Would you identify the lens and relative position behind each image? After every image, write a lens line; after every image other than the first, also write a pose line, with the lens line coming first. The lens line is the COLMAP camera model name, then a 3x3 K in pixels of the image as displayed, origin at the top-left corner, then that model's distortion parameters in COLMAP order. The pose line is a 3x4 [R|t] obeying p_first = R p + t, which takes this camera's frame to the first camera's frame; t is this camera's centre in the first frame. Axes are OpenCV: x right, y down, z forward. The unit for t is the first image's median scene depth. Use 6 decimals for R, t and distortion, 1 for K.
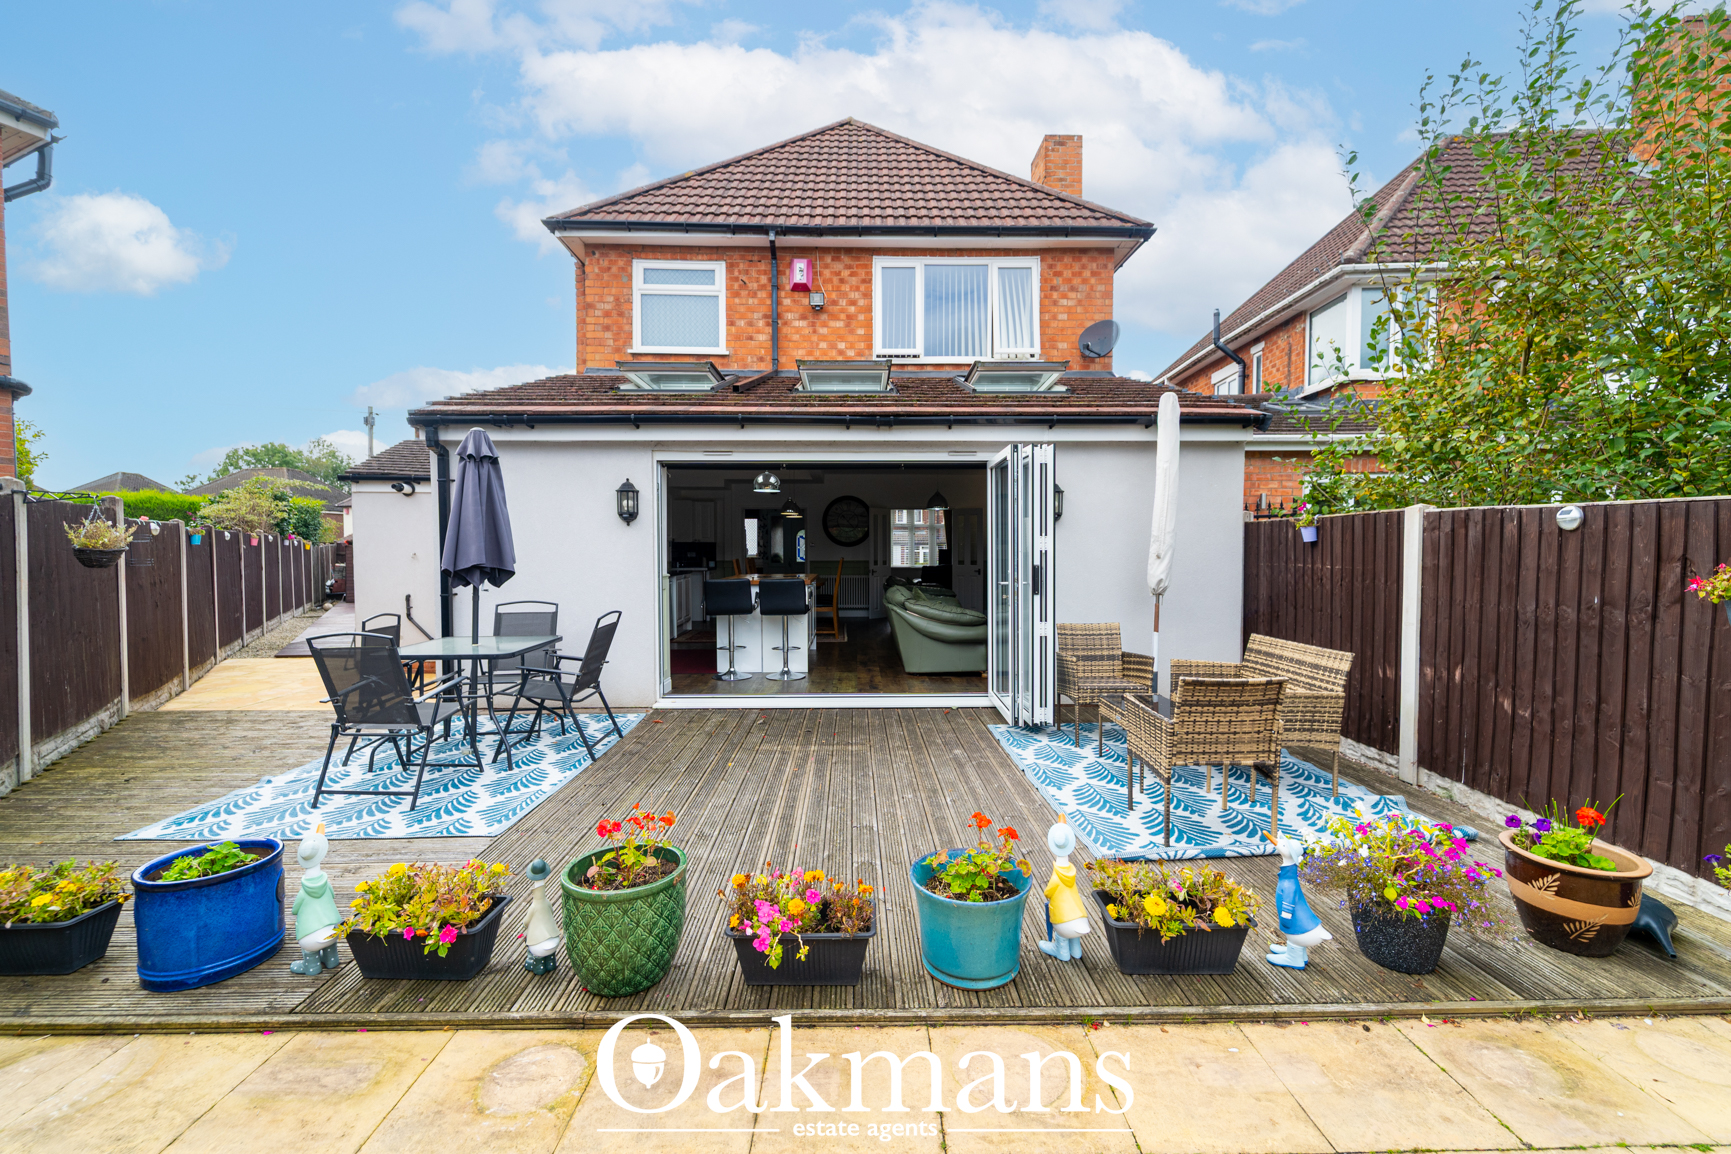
lens RADIAL K [[717.0, 0, 905.6], [0, 717.0, 573.8], [0, 0, 1]] dist [0.002439, -0.002330]
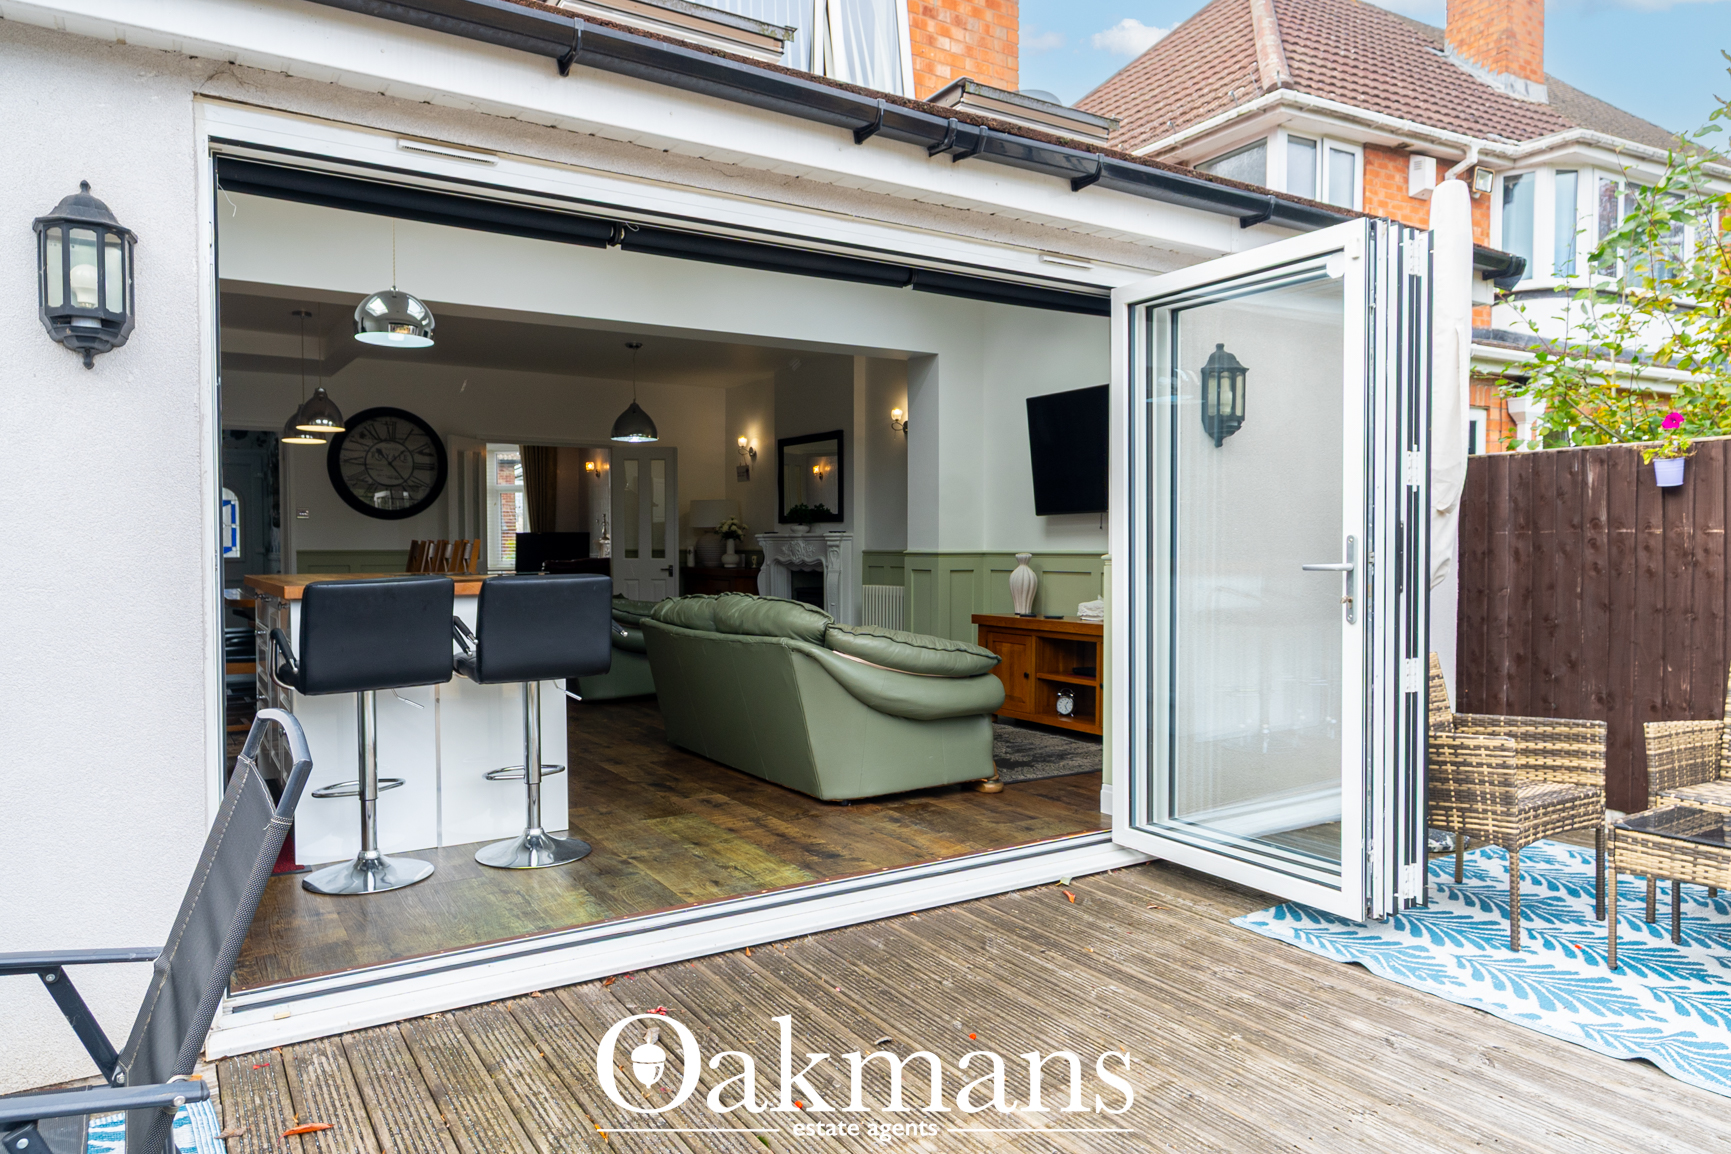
lens RADIAL K [[1103.0, 0, 911.0], [0, 1103.0, 581.9], [0, 0, 1]] dist [-0.002826, 0.006442]
pose [[0.867497, -0.017767, 0.497125, -0.216555], [0.018207, 0.999826, 0.003961, 0.008512], [-0.497110, 0.005615, 0.867670, 0.338723]]
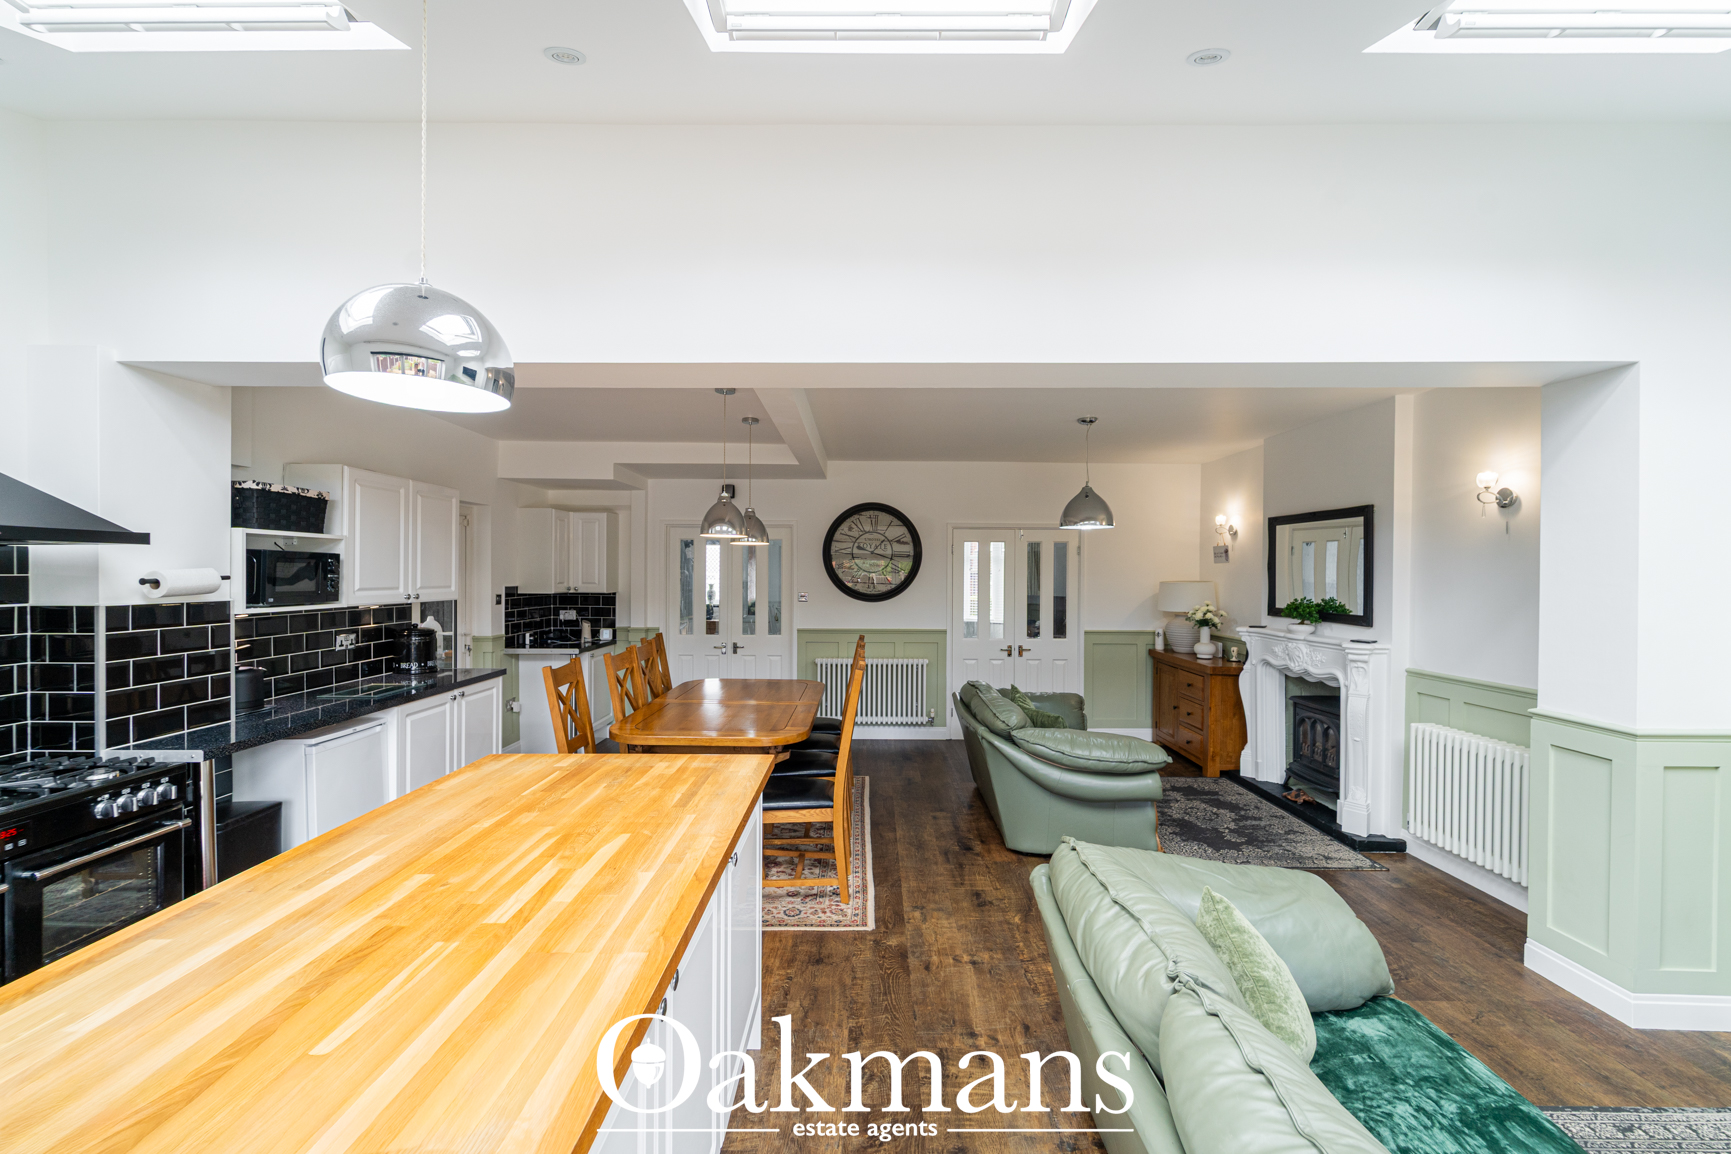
lens RADIAL K [[717.0, 0, 861.5], [0, 717.0, 572.0], [0, 0, 1]] dist [0.002439, -0.002330]
pose [[0.996282, 0.008061, -0.085774, -0.067052], [-0.011232, 0.999268, -0.036556, -0.060792], [0.085417, 0.037383, 0.995644, 0.741137]]
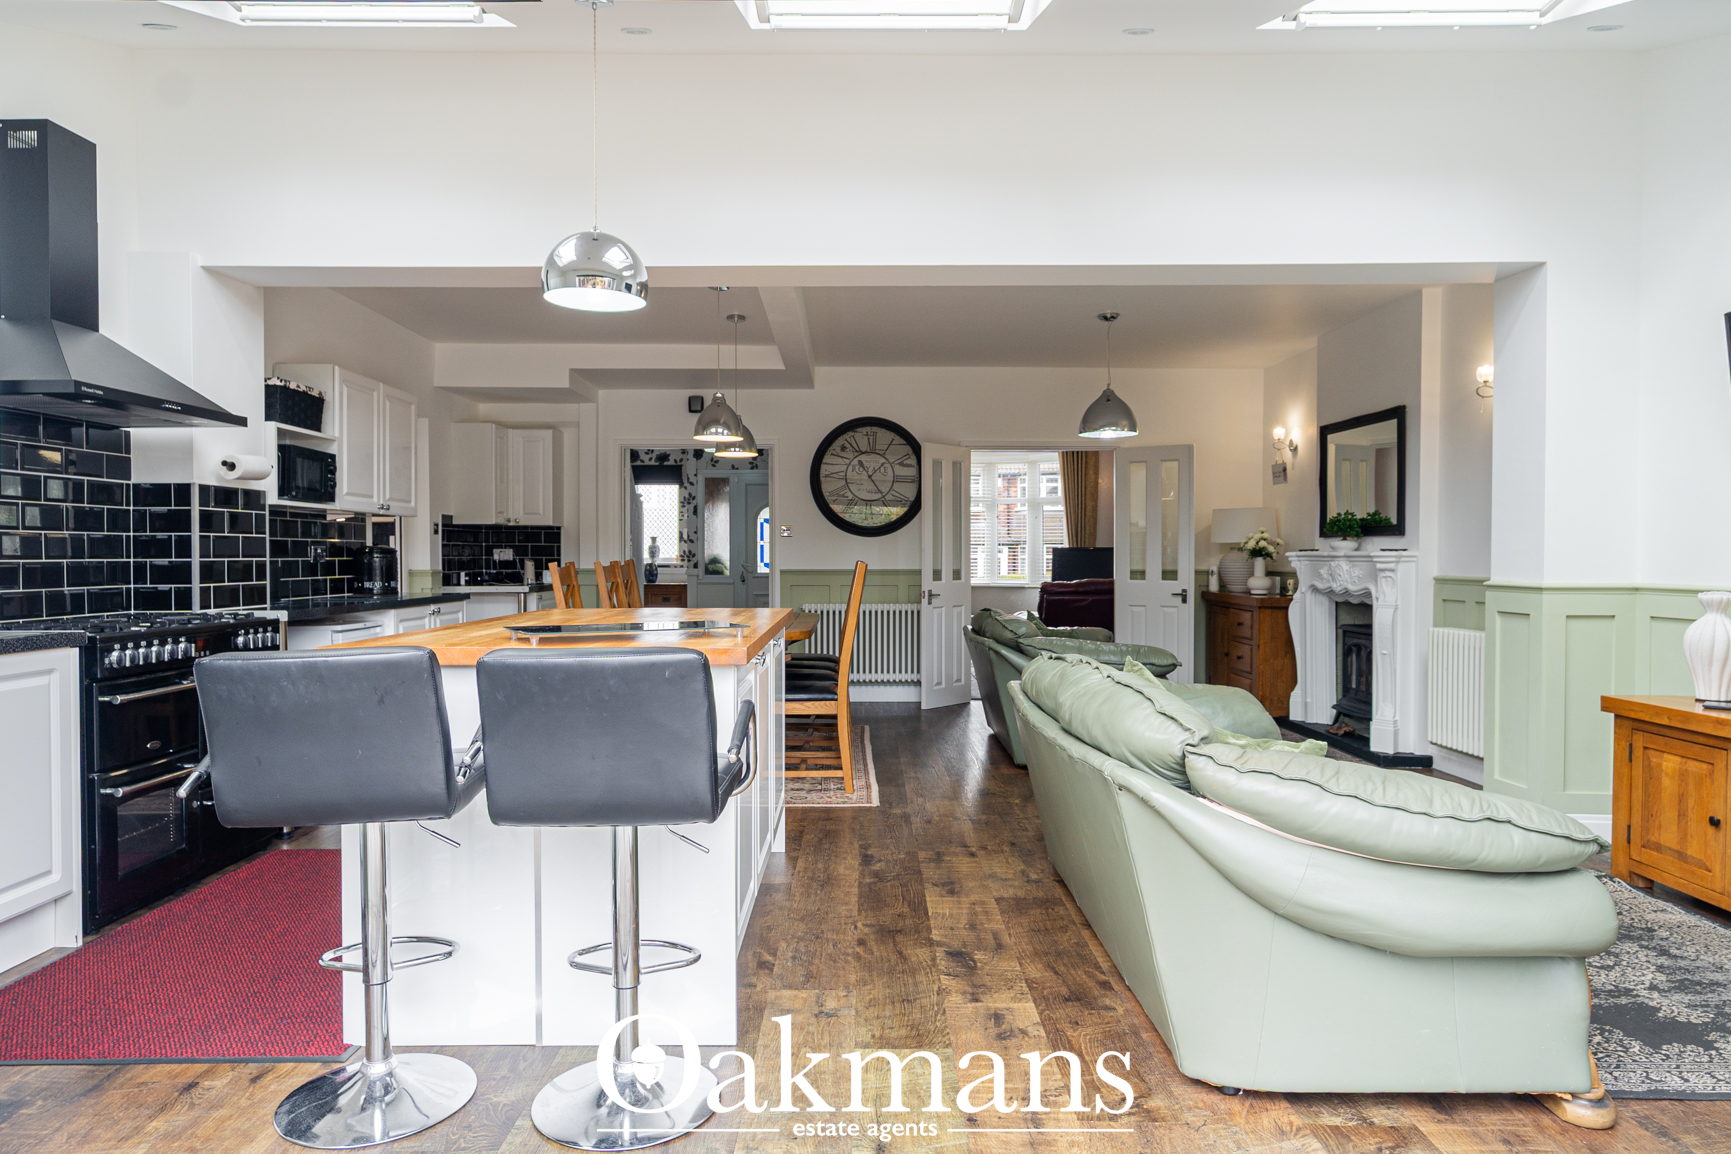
lens RADIAL K [[1103.0, 0, 873.2], [0, 1103.0, 568.6], [0, 0, 1]] dist [-0.002826, 0.006442]
pose [[0.998148, 0.000146, -0.060826, -0.058660], [-0.001516, 0.999746, -0.022478, -0.006370], [0.060808, 0.022528, 0.997895, 0.528653]]
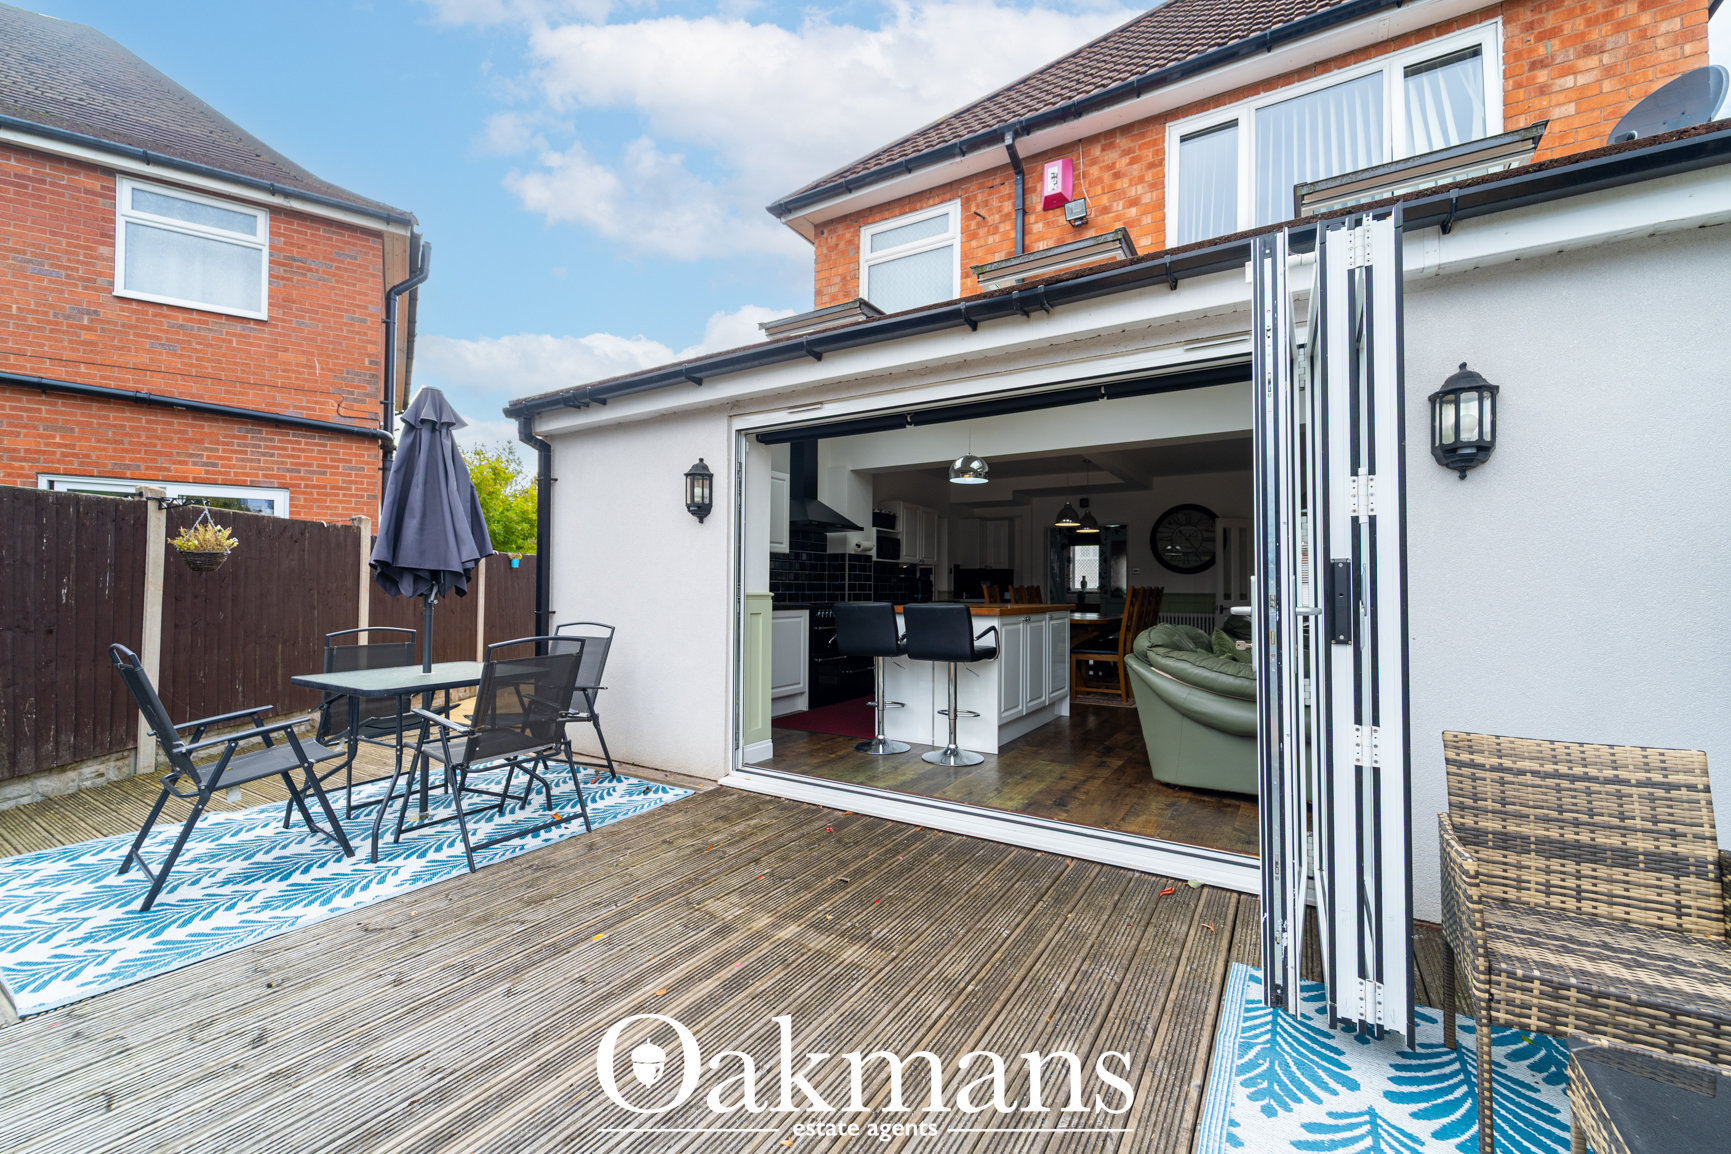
lens RADIAL K [[717.0, 0, 873.2], [0, 717.0, 579.1], [0, 0, 1]] dist [0.002439, -0.002330]
pose [[0.820953, -0.003705, -0.570984, 0.111380], [-0.025222, 0.998768, -0.042746, 0.010285], [0.570438, 0.049494, 0.819848, 0.334092]]
